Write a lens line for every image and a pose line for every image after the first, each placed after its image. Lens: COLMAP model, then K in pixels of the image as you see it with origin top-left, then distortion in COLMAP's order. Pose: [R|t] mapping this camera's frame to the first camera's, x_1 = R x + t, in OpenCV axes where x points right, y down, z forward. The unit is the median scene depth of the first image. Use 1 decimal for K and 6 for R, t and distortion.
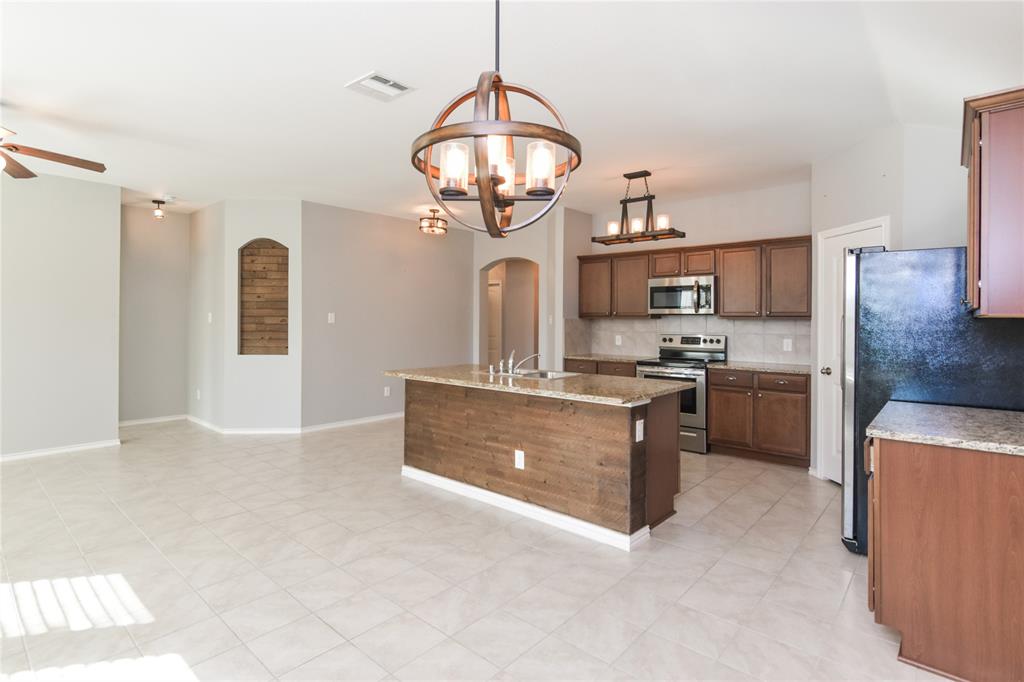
lens RADIAL K [[513.7, 0, 509.7], [0, 513.7, 319.7], [0, 0, 1]] dist [-0.009656, 0.004099]
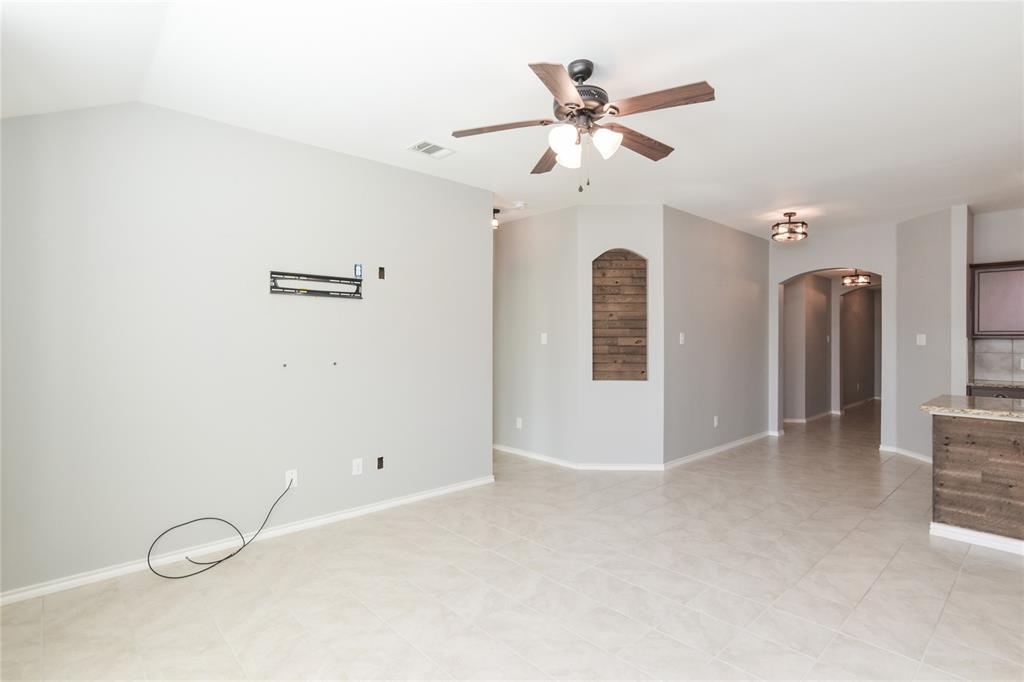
lens RADIAL K [[513.7, 0, 519.5], [0, 513.7, 336.7], [0, 0, 1]] dist [-0.009656, 0.004099]
pose [[0.994793, -0.002924, -0.101876, -0.654368], [0.002258, 0.999975, -0.006654, -0.001539], [0.101893, 0.006390, 0.994775, 0.119304]]
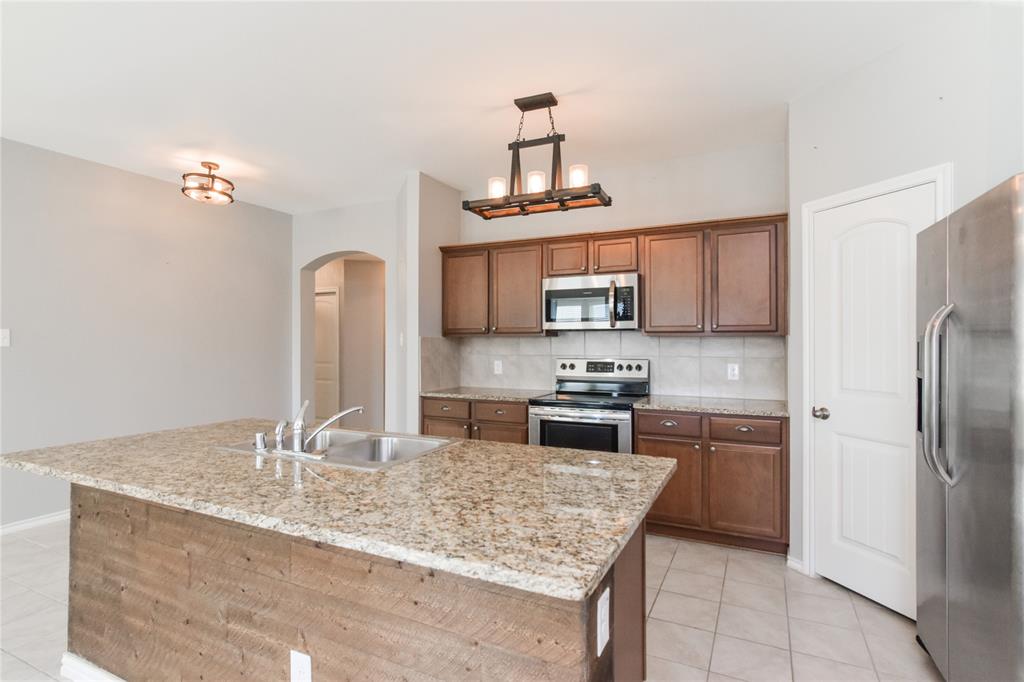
lens RADIAL K [[513.7, 0, 510.5], [0, 513.7, 339.4], [0, 0, 1]] dist [-0.009656, 0.004099]
pose [[0.964774, -0.004831, 0.263037, 0.051404], [0.005680, 0.999981, -0.002469, 0.003880], [-0.263020, 0.003876, 0.964783, 0.384777]]
